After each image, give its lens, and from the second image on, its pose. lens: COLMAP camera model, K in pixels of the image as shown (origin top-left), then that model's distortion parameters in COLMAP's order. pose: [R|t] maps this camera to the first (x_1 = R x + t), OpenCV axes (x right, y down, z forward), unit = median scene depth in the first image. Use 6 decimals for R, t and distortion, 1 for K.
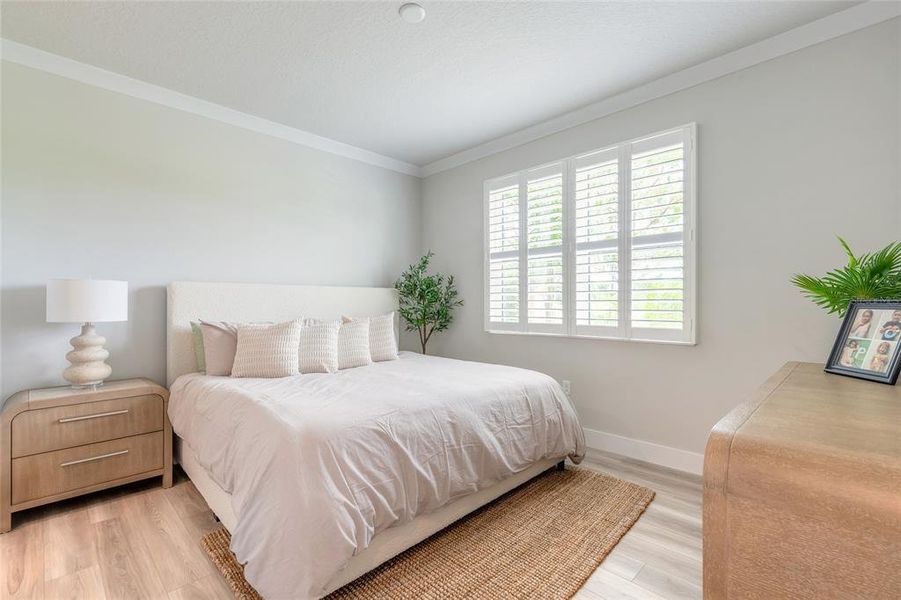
lens RADIAL K [[406.0, 0, 453.1], [0, 406.0, 303.3], [0, 0, 1]] dist [0.008887, -0.003348]
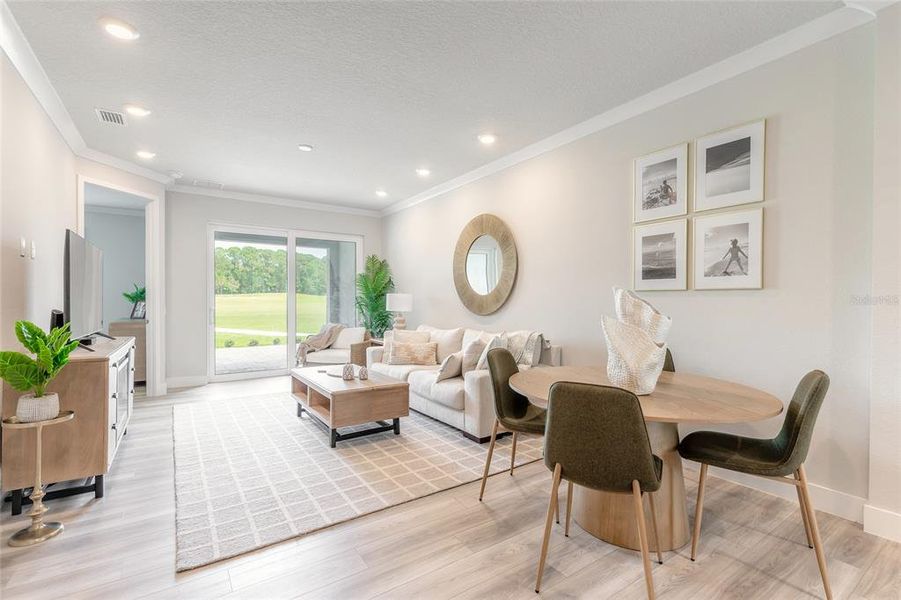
lens RADIAL K [[406.0, 0, 449.9], [0, 406.0, 303.1], [0, 0, 1]] dist [0.008887, -0.003348]
pose [[0.194976, 0.001870, 0.980806, -1.253885], [-0.003179, 0.999994, -0.001274, 0.009948], [-0.980803, -0.002869, 0.194981, -1.493226]]
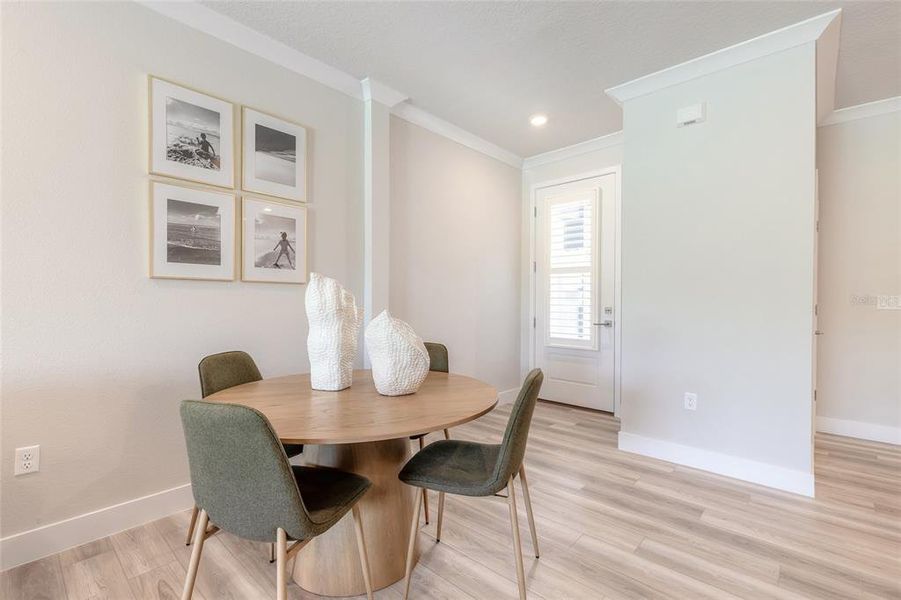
lens RADIAL K [[406.0, 0, 448.2], [0, 406.0, 300.9], [0, 0, 1]] dist [0.008887, -0.003348]
pose [[-0.999090, 0.005251, -0.042321, -0.591837], [0.005065, 0.999977, 0.004501, 0.013456], [0.042344, 0.004283, -0.999094, -1.046403]]
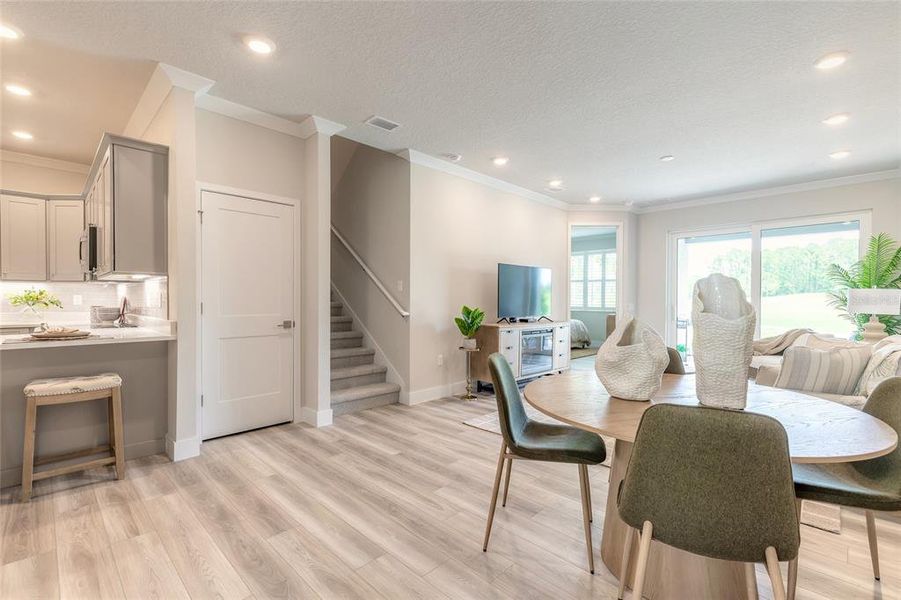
lens RADIAL K [[406.0, 0, 446.7], [0, 406.0, 304.8], [0, 0, 1]] dist [0.008887, -0.003348]
pose [[0.999931, 0.008602, -0.008013, -0.801243], [-0.008508, 0.999895, 0.011701, 0.013656], [0.008113, -0.011632, 0.999899, -2.252120]]
